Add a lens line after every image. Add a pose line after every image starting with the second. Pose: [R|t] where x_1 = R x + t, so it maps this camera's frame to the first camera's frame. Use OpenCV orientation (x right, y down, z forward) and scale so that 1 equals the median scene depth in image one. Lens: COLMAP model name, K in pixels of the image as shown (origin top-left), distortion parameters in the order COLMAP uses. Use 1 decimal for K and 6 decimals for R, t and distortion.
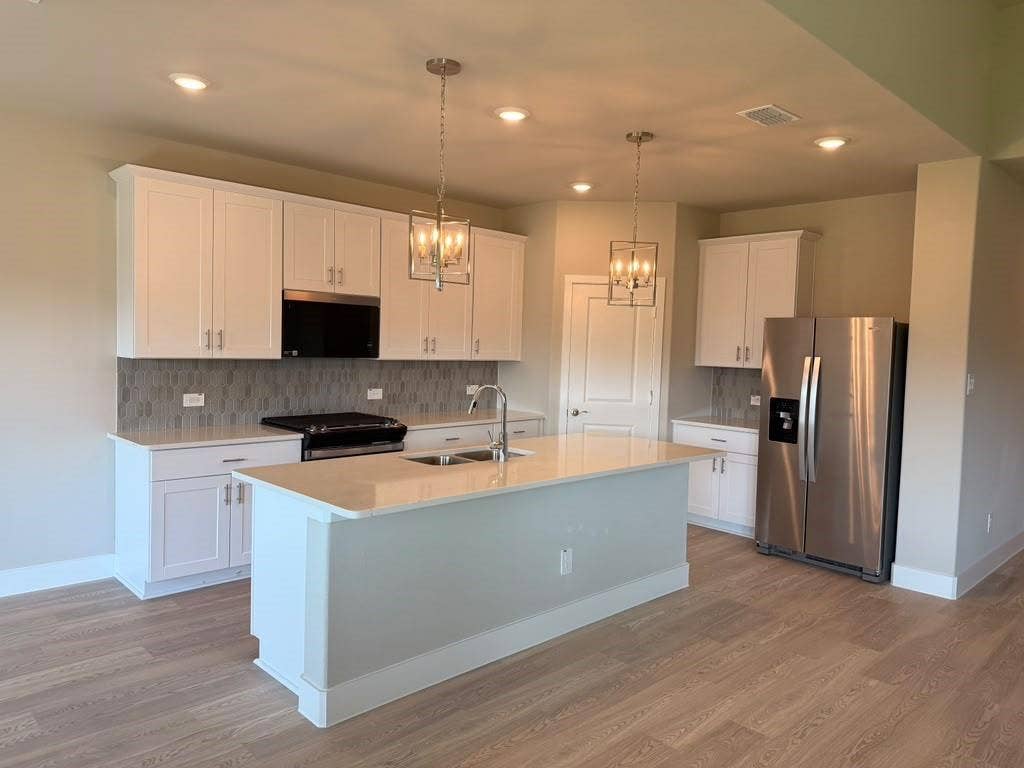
lens RADIAL K [[725.0, 0, 512.0], [0, 725.0, 384.0], [0, 0, 1]] dist [0.074242, -0.090507]
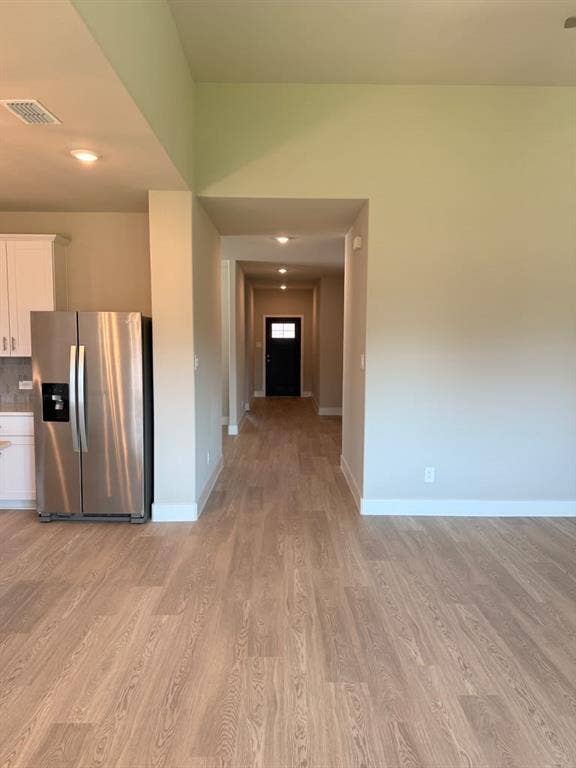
lens RADIAL K [[543.7, 0, 291.0], [0, 543.7, 378.8], [0, 0, 1]] dist [0.074242, -0.090507]
pose [[0.688654, -0.082431, 0.720389, 0.012015], [0.057684, 0.996596, 0.058894, -0.015974], [-0.722792, 0.000998, 0.691065, 0.149738]]
